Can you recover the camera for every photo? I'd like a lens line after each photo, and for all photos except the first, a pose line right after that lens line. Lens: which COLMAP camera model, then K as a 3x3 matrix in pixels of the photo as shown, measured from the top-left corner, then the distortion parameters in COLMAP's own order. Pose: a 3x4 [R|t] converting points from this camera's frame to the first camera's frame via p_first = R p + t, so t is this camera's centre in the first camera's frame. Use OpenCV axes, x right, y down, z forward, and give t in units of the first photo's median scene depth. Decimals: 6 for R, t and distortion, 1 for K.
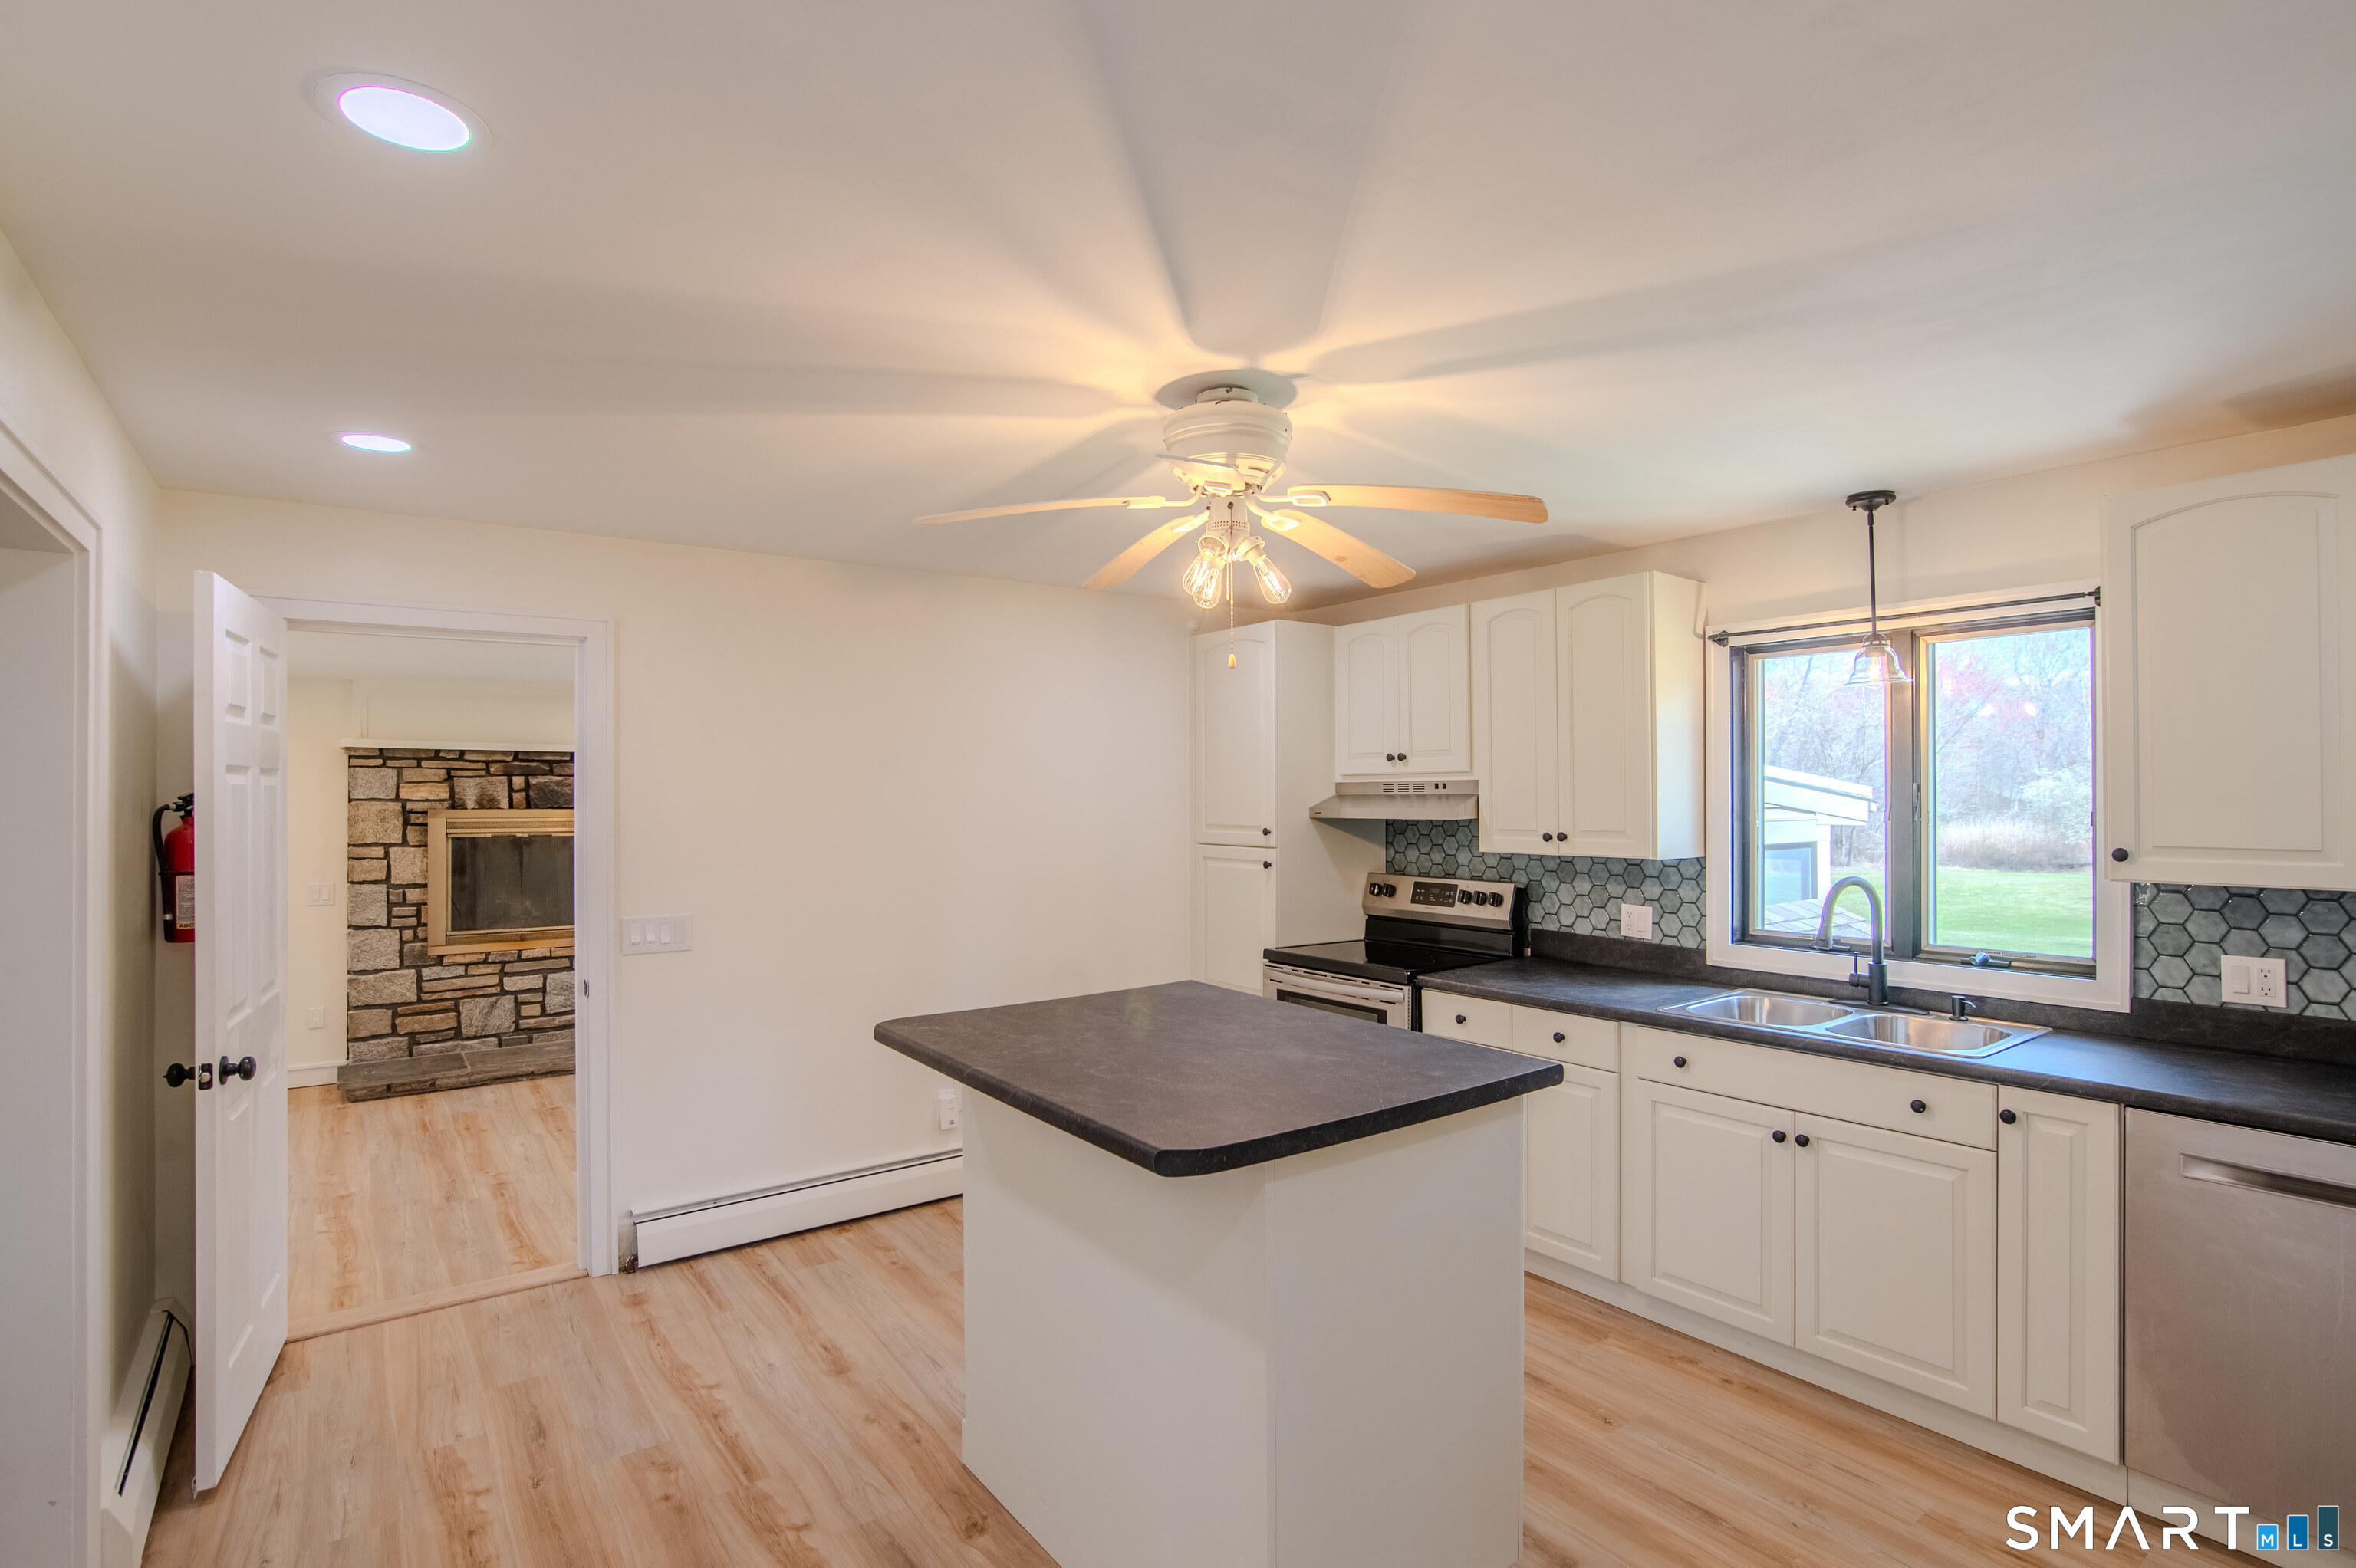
lens RADIAL K [[1166.4, 0, 1173.1], [0, 1166.4, 789.8], [0, 0, 1]] dist [-0.025780, 0.005561]
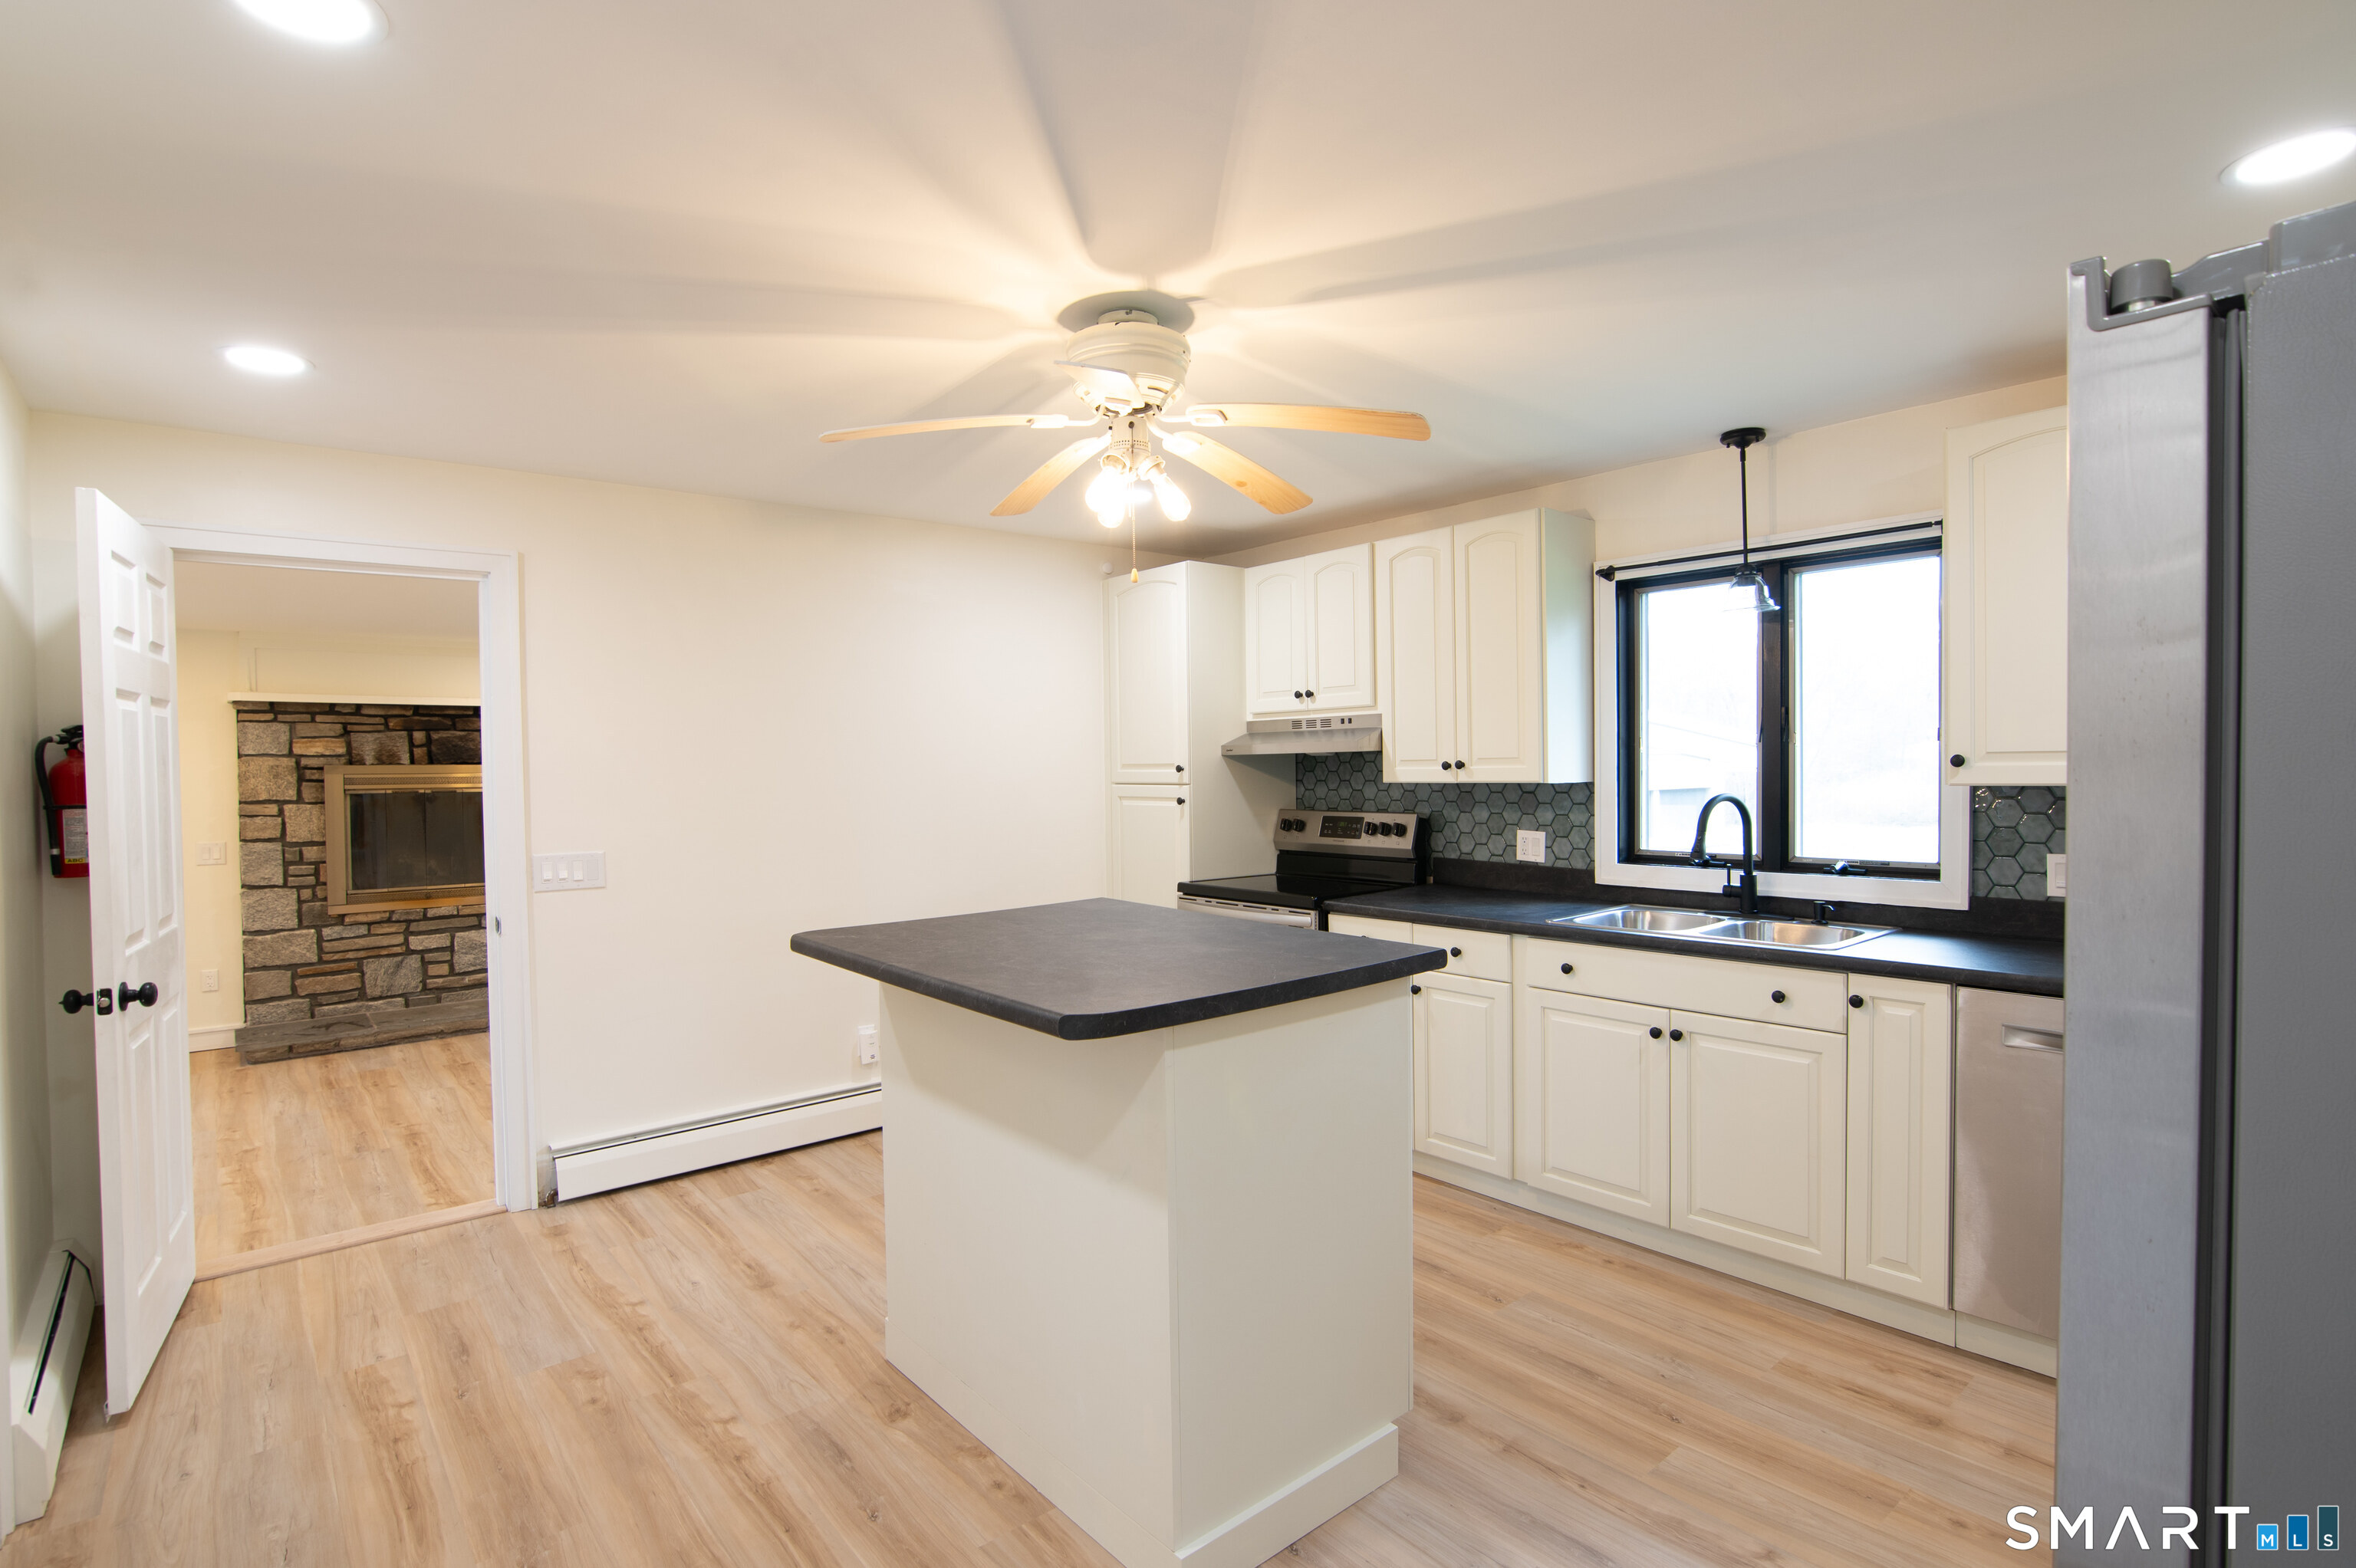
lens RADIAL K [[1166.4, 0, 1174.6], [0, 1166.4, 790.5], [0, 0, 1]] dist [-0.025780, 0.005561]
pose [[0.997745, -0.011840, 0.066066, 0.007993], [0.010064, 0.999581, 0.027151, 0.027682], [-0.066360, -0.026424, 0.997446, -0.022945]]
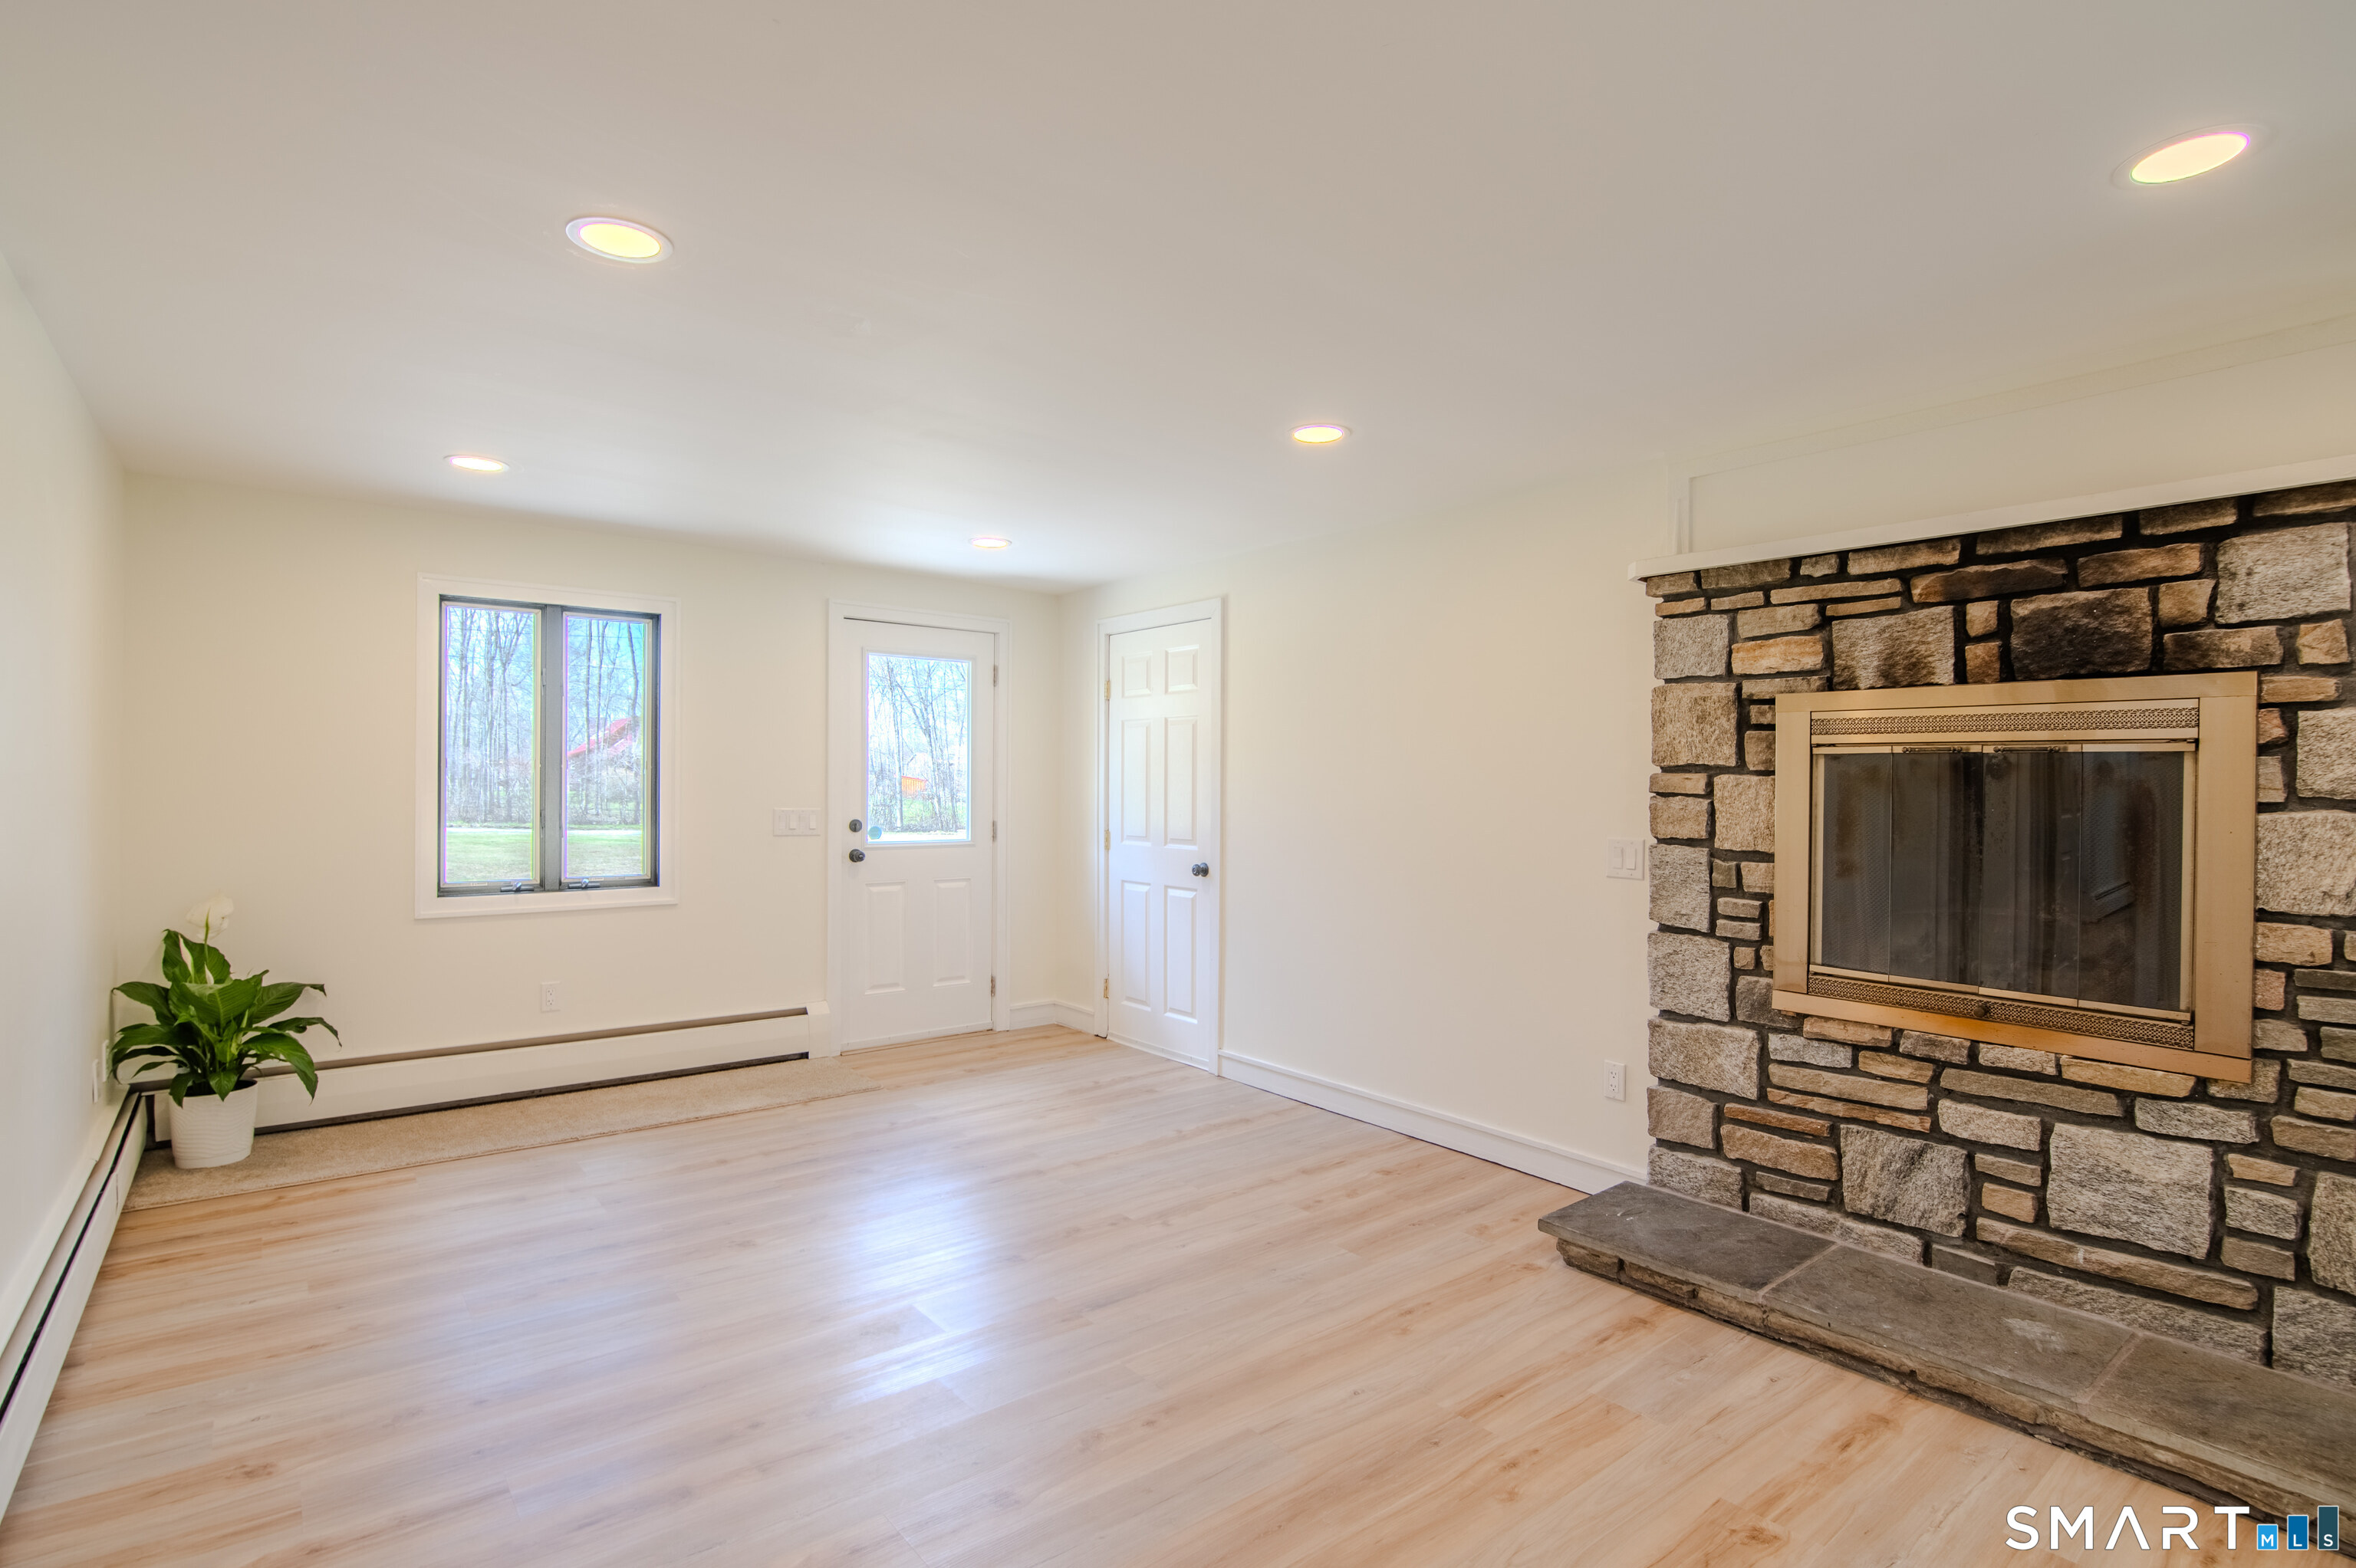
lens RADIAL K [[1166.4, 0, 1169.1], [0, 1166.4, 788.4], [0, 0, 1]] dist [-0.025780, 0.005561]
pose [[0.033631, 0.009834, -0.999386, -0.272515], [-0.001980, 0.999950, 0.009773, 0.073554], [0.999432, 0.001651, 0.033649, 1.068006]]
